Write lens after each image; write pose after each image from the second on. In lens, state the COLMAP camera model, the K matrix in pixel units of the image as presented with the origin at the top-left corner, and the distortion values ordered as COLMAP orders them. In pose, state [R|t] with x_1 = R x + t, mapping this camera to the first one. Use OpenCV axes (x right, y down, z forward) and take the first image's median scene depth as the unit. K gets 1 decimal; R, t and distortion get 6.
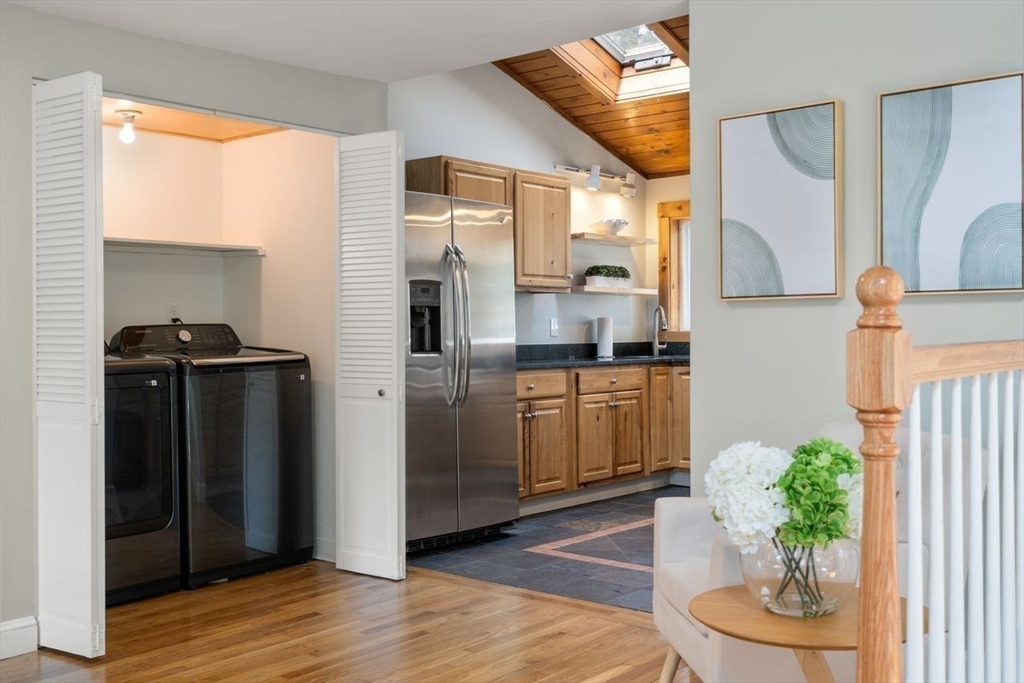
lens RADIAL K [[1134.3, 0, 515.5], [0, 1134.3, 345.9], [0, 0, 1]] dist [0.014217, 0.000000]
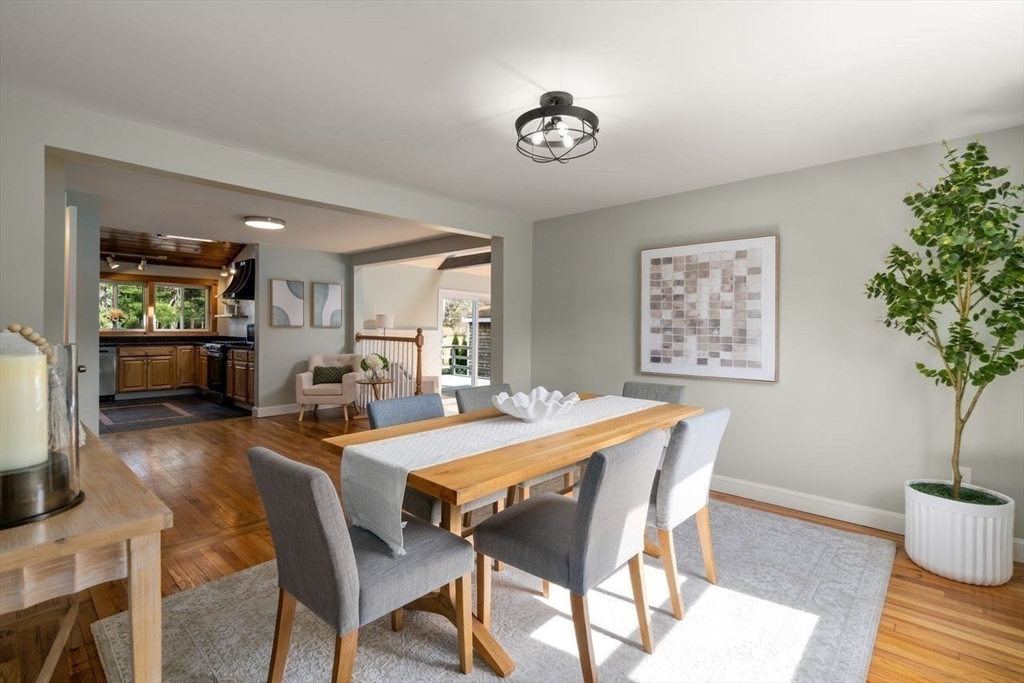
lens RADIAL K [[472.2, 0, 515.6], [0, 472.2, 332.6], [0, 0, 1]] dist [0.002888, 0.000303]
pose [[0.059592, 0.005288, 0.998209, -0.718889], [-0.000417, 0.999986, -0.005273, -0.005399], [-0.998223, -0.000102, 0.059593, 0.040817]]
